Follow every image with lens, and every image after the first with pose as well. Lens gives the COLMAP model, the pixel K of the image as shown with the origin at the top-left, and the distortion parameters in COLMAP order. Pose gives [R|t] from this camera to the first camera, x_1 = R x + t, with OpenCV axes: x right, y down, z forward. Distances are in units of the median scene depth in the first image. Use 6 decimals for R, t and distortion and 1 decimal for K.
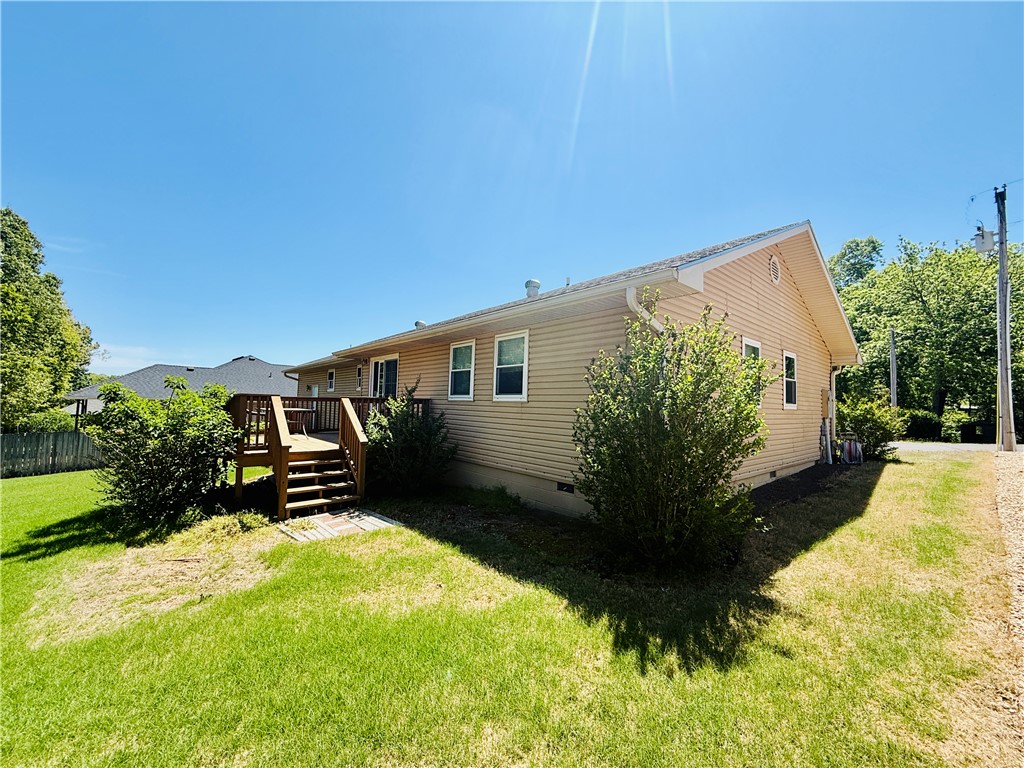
lens RADIAL K [[405.4, 0, 510.2], [0, 405.4, 383.3], [0, 0, 1]] dist [-0.001767, -0.000328]
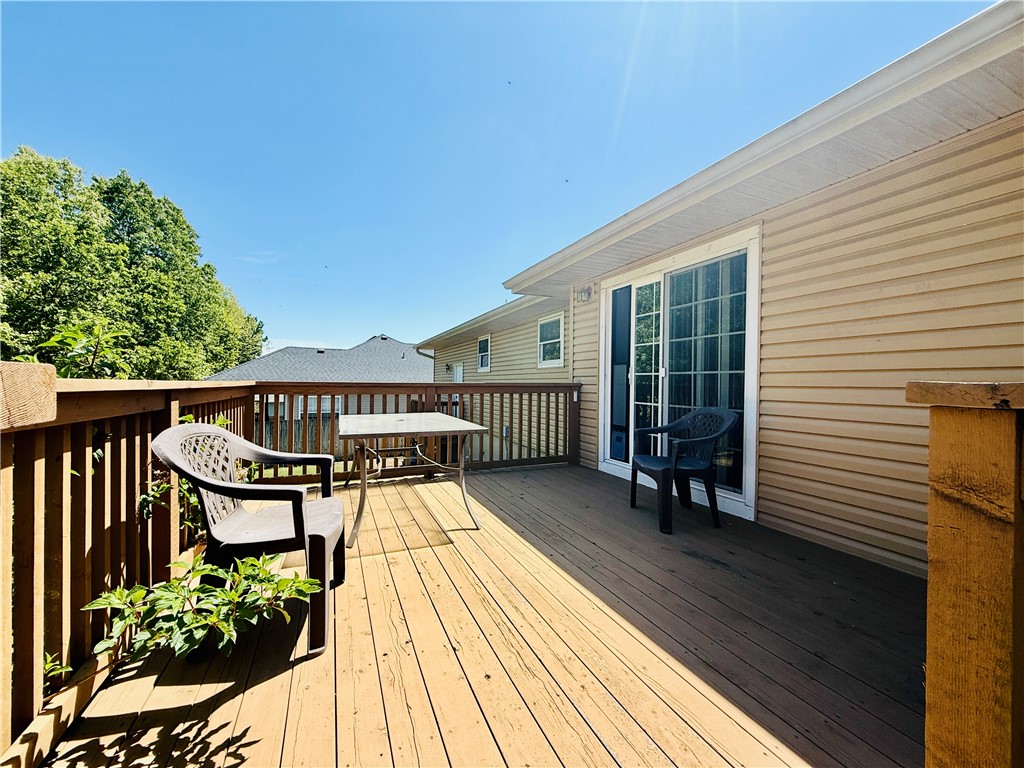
lens RADIAL K [[405.4, 0, 511.3], [0, 405.4, 385.7], [0, 0, 1]] dist [-0.001767, -0.000328]
pose [[0.958442, -0.010999, -0.285074, -0.362762], [0.025222, 0.998611, 0.046269, 0.021409], [0.284169, -0.051536, 0.957388, 0.671932]]
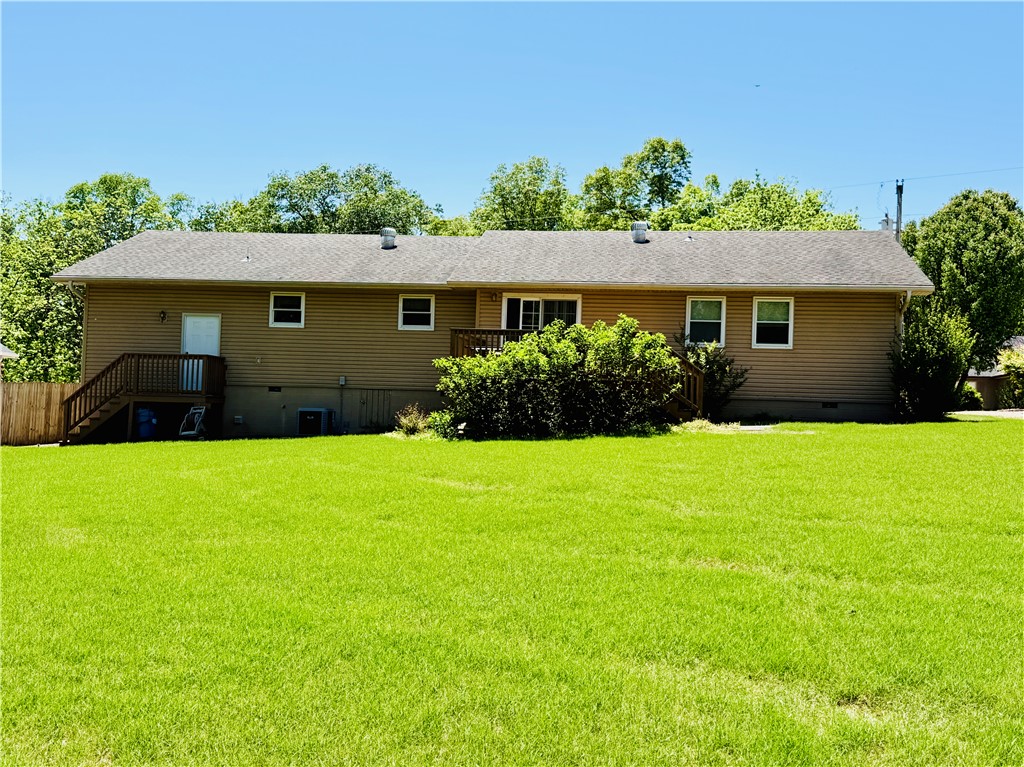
lens RADIAL K [[1072.0, 0, 510.3], [0, 1072.0, 381.7], [0, 0, 1]] dist [0.075924, 0.000000]
pose [[0.754049, 0.027033, 0.656262, -1.988538], [-0.050168, 0.998604, 0.016508, 0.092149], [-0.654900, -0.045371, 0.754353, -0.743205]]
